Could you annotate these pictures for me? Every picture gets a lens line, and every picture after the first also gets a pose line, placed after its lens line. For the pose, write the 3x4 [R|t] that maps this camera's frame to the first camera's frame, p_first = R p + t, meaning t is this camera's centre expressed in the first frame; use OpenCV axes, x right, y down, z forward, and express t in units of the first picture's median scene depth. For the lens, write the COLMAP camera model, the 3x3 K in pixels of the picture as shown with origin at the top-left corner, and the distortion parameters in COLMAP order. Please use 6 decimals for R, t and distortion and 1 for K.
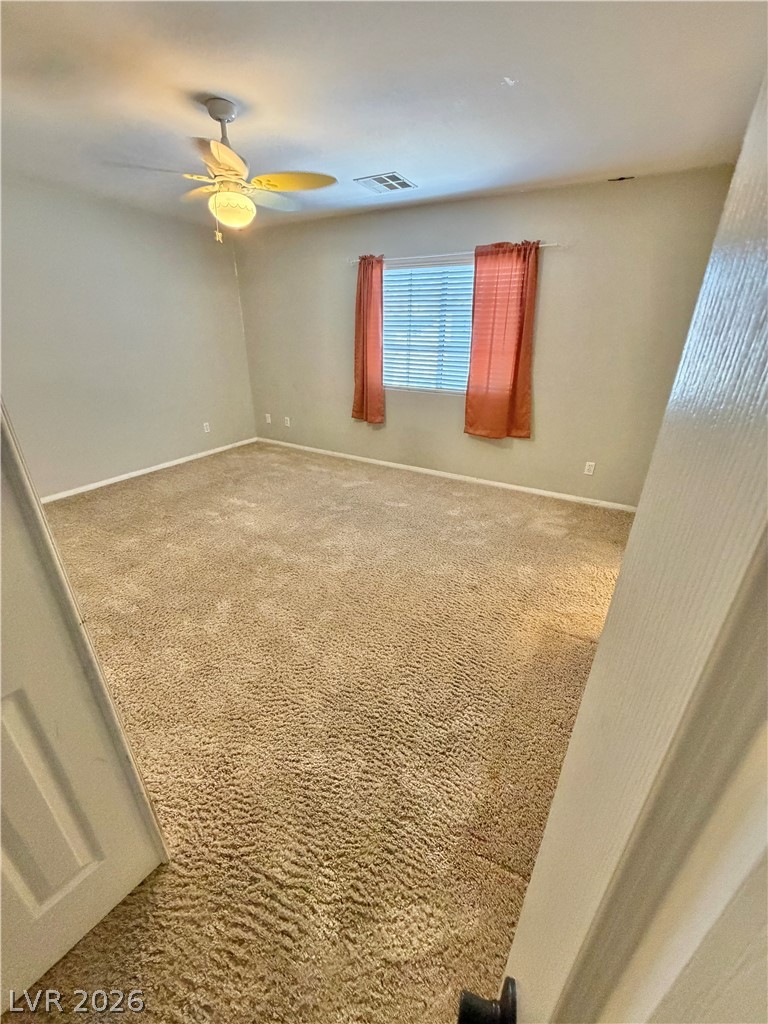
lens RADIAL K [[409.2, 0, 383.7], [0, 409.2, 512.6], [0, 0, 1]] dist [-0.000049, 0.000612]
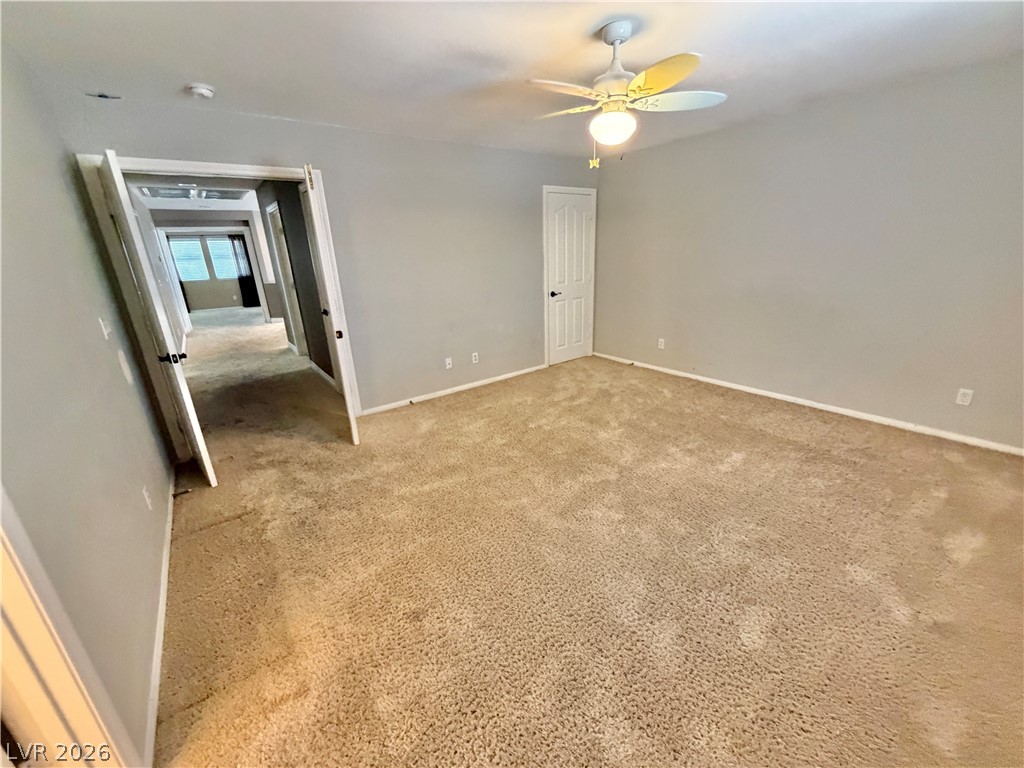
lens RADIAL K [[409.2, 0, 512.1], [0, 409.2, 383.2], [0, 0, 1]] dist [-0.000049, 0.000612]
pose [[-0.375799, 0.302220, -0.876036, 0.397567], [-0.357011, 0.825145, 0.437812, -0.306218], [0.855172, 0.477284, -0.202193, 0.672630]]
